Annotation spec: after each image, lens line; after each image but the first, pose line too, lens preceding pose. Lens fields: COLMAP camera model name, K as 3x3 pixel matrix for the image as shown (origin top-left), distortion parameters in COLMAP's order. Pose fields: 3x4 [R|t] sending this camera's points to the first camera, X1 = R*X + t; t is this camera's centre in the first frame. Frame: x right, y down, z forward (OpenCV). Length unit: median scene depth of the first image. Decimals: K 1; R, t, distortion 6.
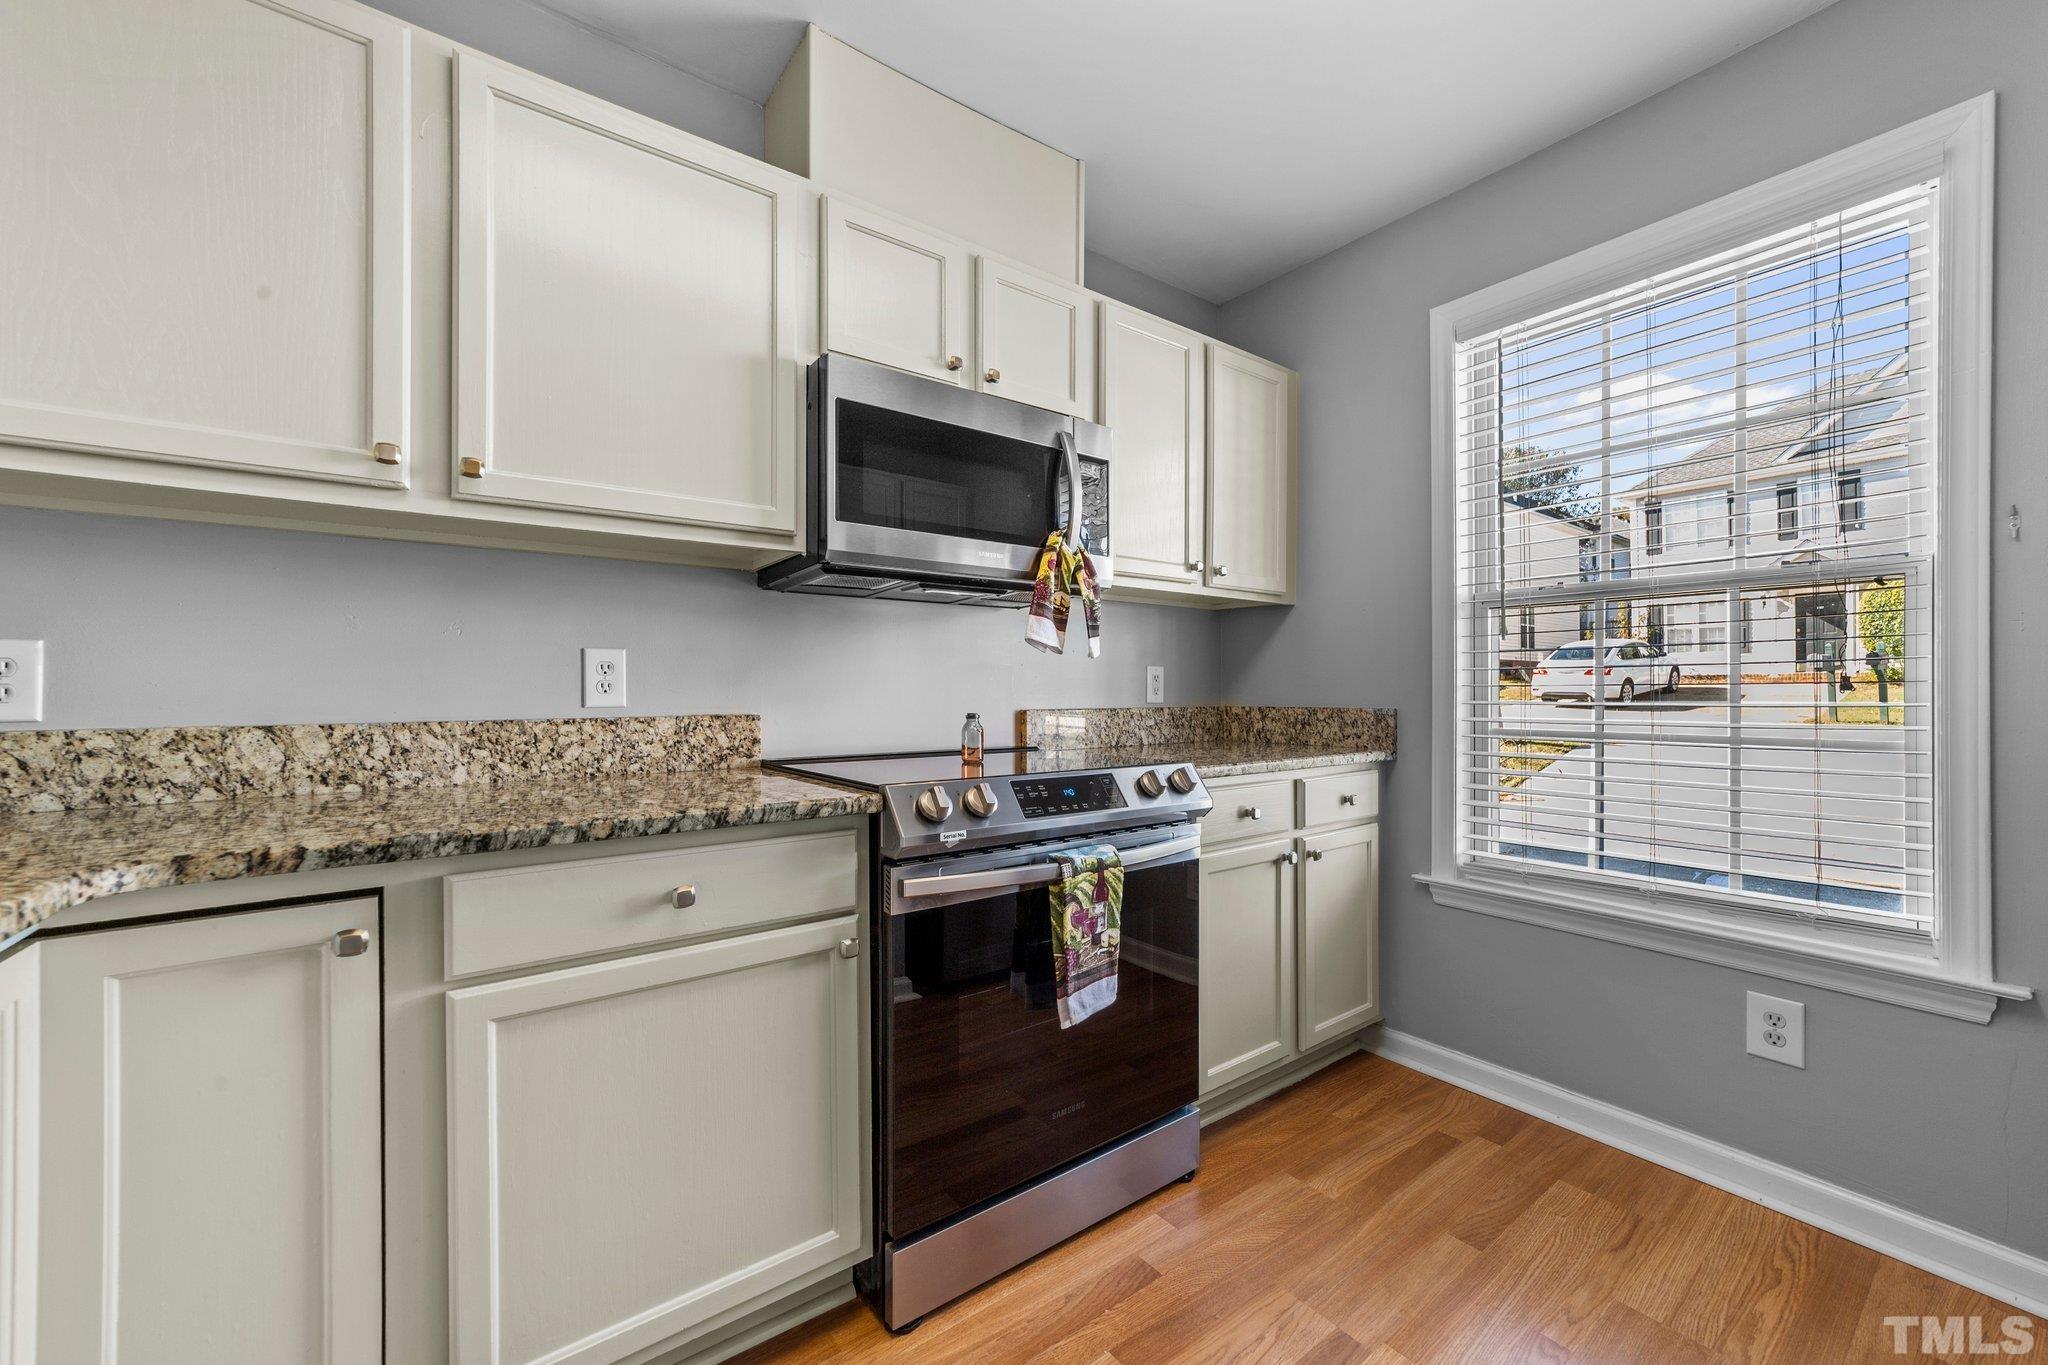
lens RADIAL K [[782.6, 0, 1011.6], [0, 782.6, 684.9], [0, 0, 1]] dist [-0.002932, 0.000445]
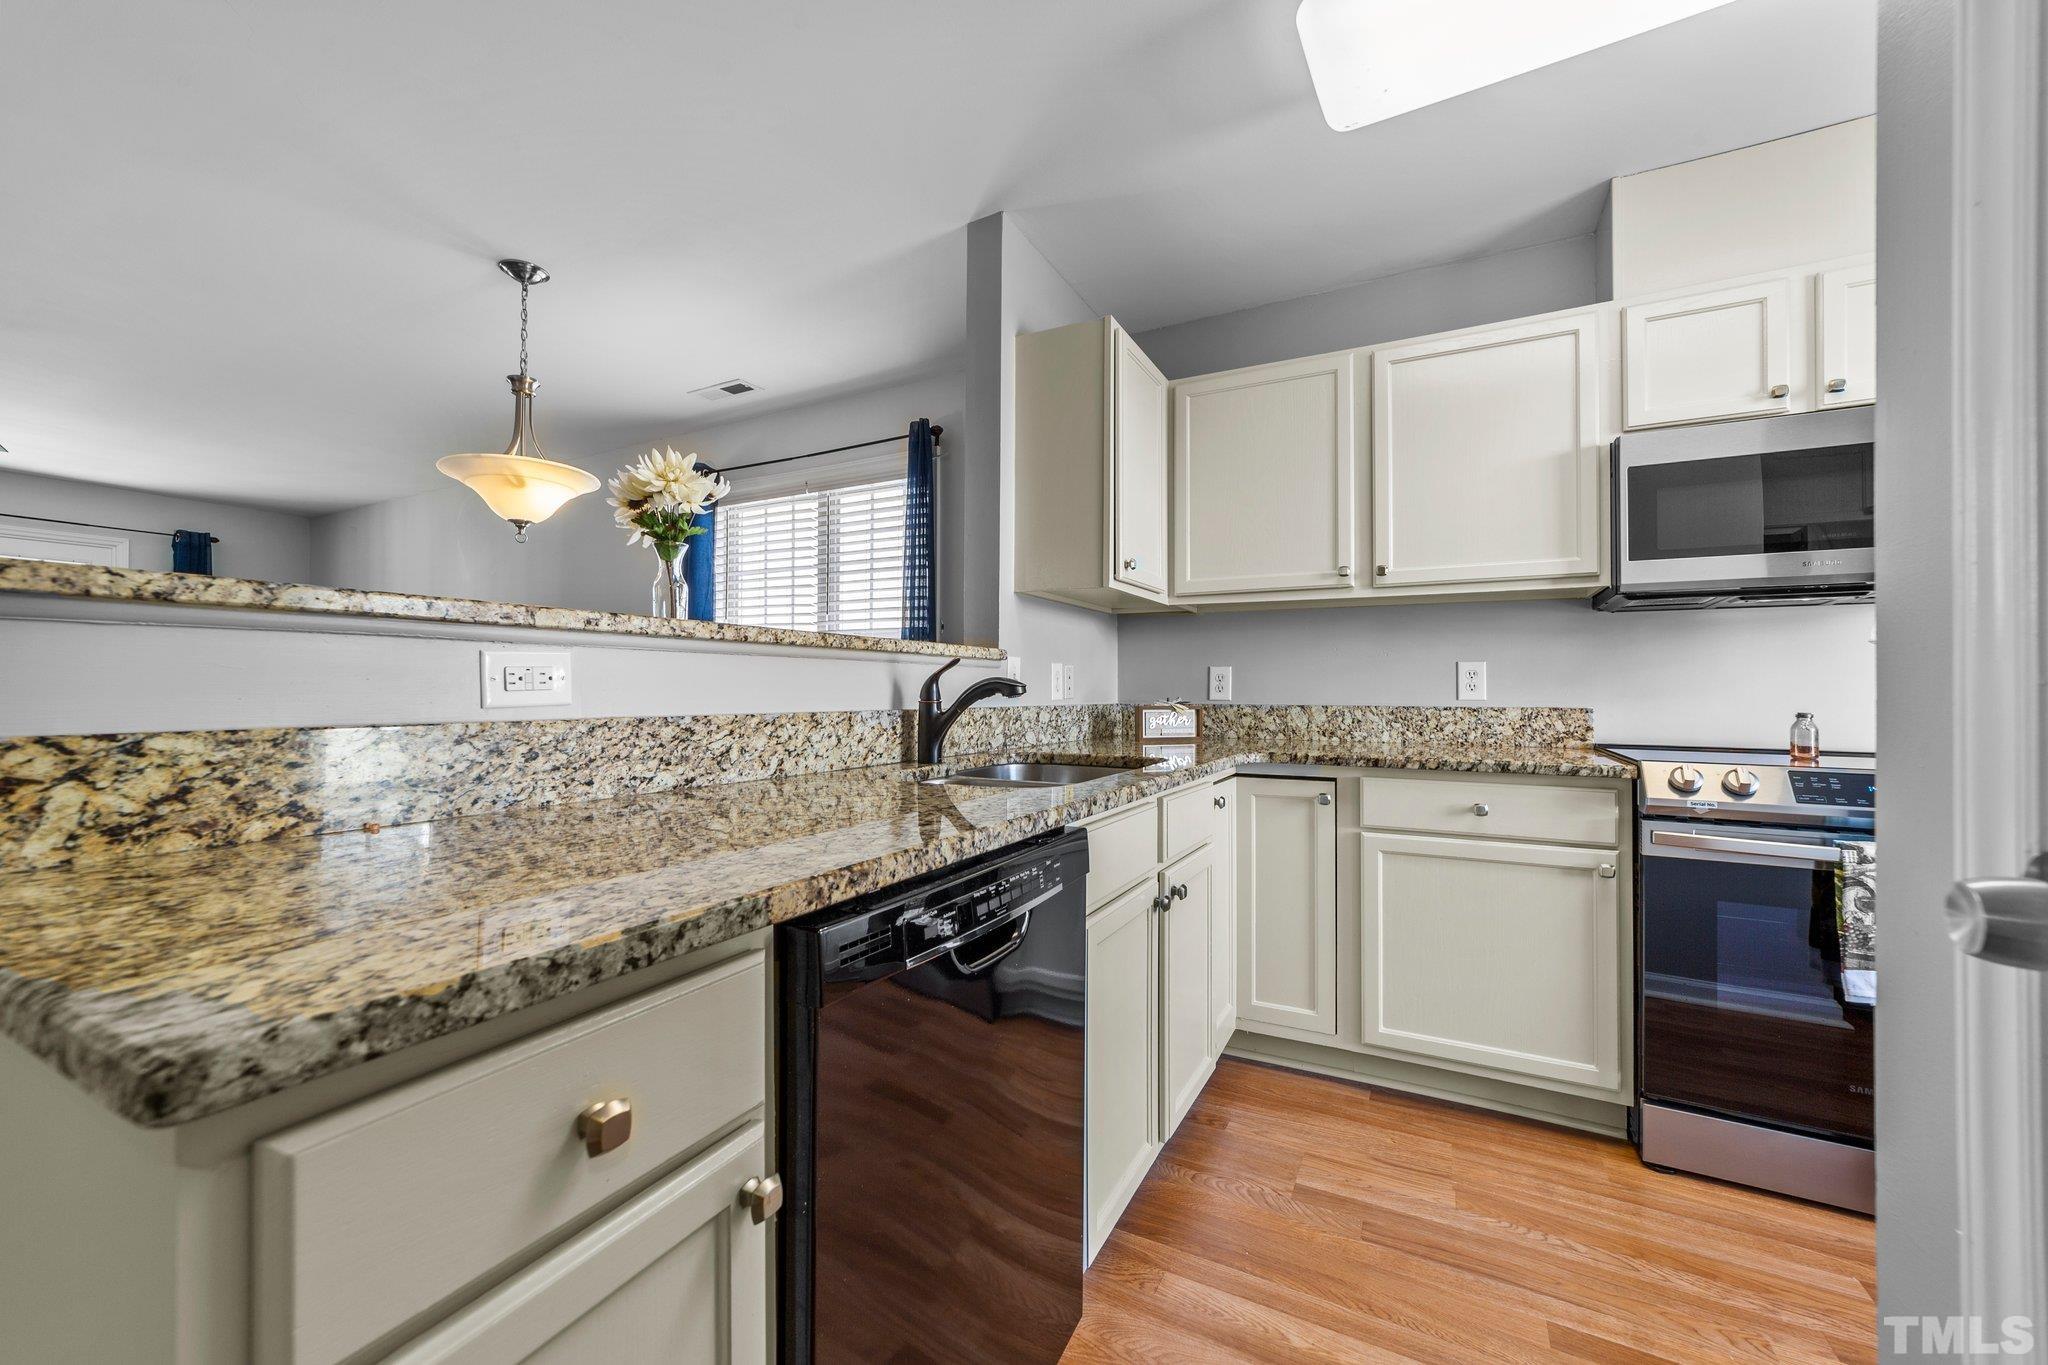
lens RADIAL K [[792.0, 0, 1032.4], [0, 792.0, 678.7], [0, 0, 1]] dist [-0.001268, -0.000103]
pose [[0.439883, -0.005778, -0.898036, 0.602949], [0.002623, 0.999983, -0.005148, -0.009330], [0.898051, -0.000091, 0.439891, -0.551377]]
